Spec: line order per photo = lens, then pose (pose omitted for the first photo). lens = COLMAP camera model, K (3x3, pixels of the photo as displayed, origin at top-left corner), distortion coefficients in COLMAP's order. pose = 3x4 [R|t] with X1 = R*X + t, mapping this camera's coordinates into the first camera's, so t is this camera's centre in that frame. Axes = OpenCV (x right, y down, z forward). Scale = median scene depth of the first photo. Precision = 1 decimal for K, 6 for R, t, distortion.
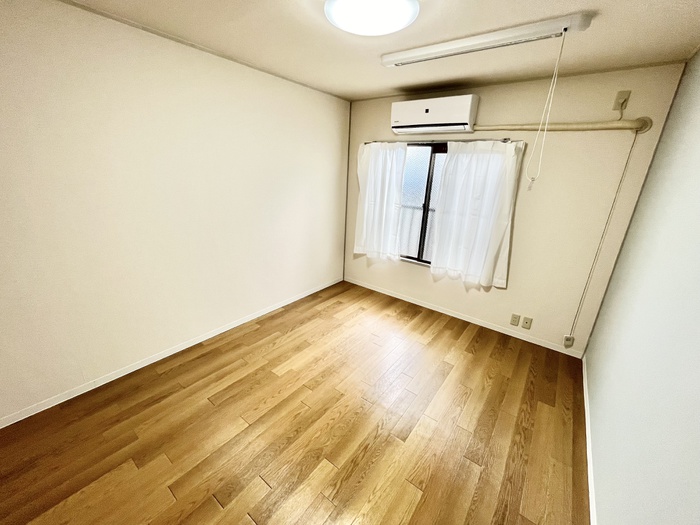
lens RADIAL K [[284.5, 0, 350.3], [0, 284.5, 259.3], [0, 0, 1]] dist [-0.000015, -0.000029]
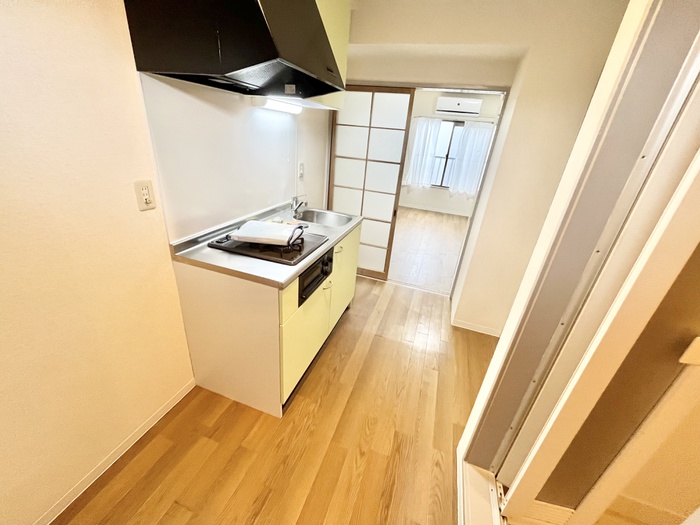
lens RADIAL K [[283.6, 0, 348.0], [0, 283.6, 261.1], [0, 0, 1]] dist [-0.002319, -0.000621]
pose [[0.951161, -0.100816, 0.291768, -1.111541], [0.057121, 0.986325, 0.154596, 0.195255], [-0.303364, -0.130379, 0.943913, -0.736396]]
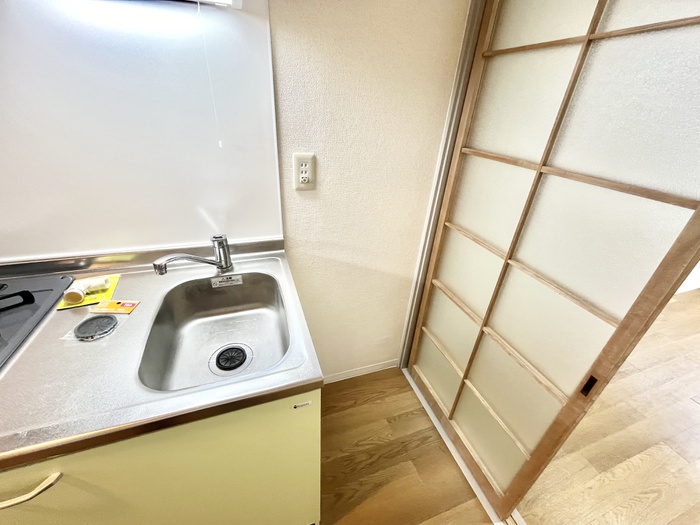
lens RADIAL K [[283.6, 0, 348.0], [0, 283.6, 261.1], [0, 0, 1]] dist [-0.002319, -0.000621]
pose [[0.830436, 0.275429, -0.484267, -0.724231], [-0.181081, 0.955490, 0.232915, 0.060552], [0.526864, -0.105730, 0.843348, -0.123751]]
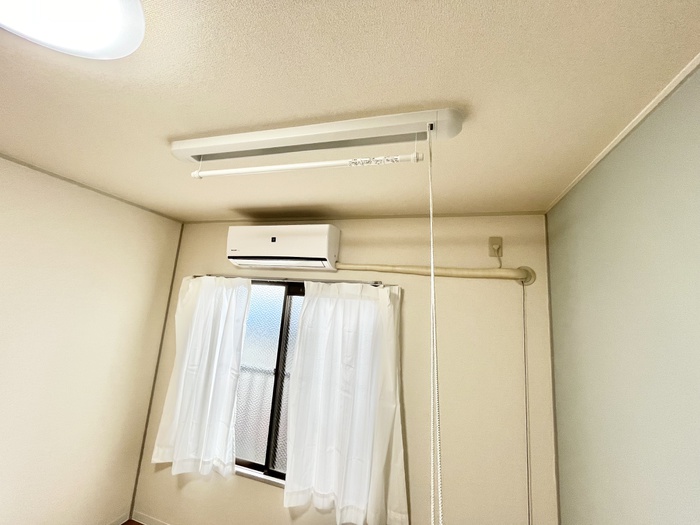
lens RADIAL K [[283.6, 0, 348.0], [0, 283.6, 261.1], [0, 0, 1]] dist [-0.002319, -0.000621]
pose [[0.941250, 0.081189, 0.327807, 0.213131], [0.071758, 0.900425, -0.429053, -0.149500], [-0.330000, 0.427369, 0.841698, 0.352571]]
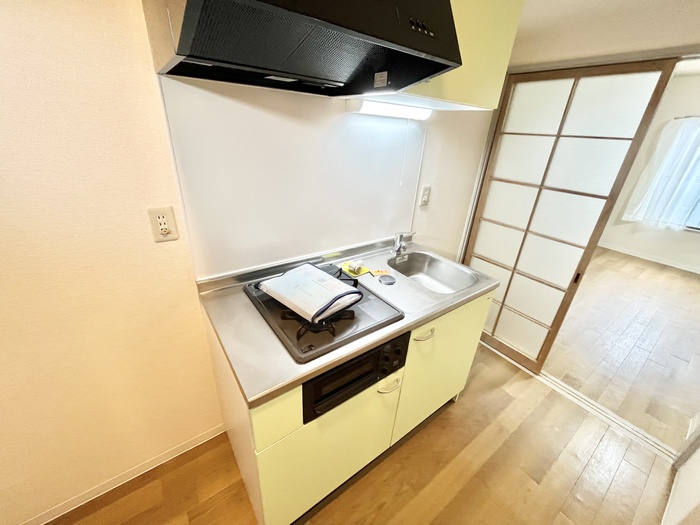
lens RADIAL K [[283.6, 0, 348.0], [0, 283.6, 261.1], [0, 0, 1]] dist [-0.002319, -0.000621]
pose [[0.955768, 0.126963, -0.265309, -0.946566], [-0.094367, 0.986716, 0.132234, 0.122823], [0.278573, -0.101349, 0.955053, -0.509162]]
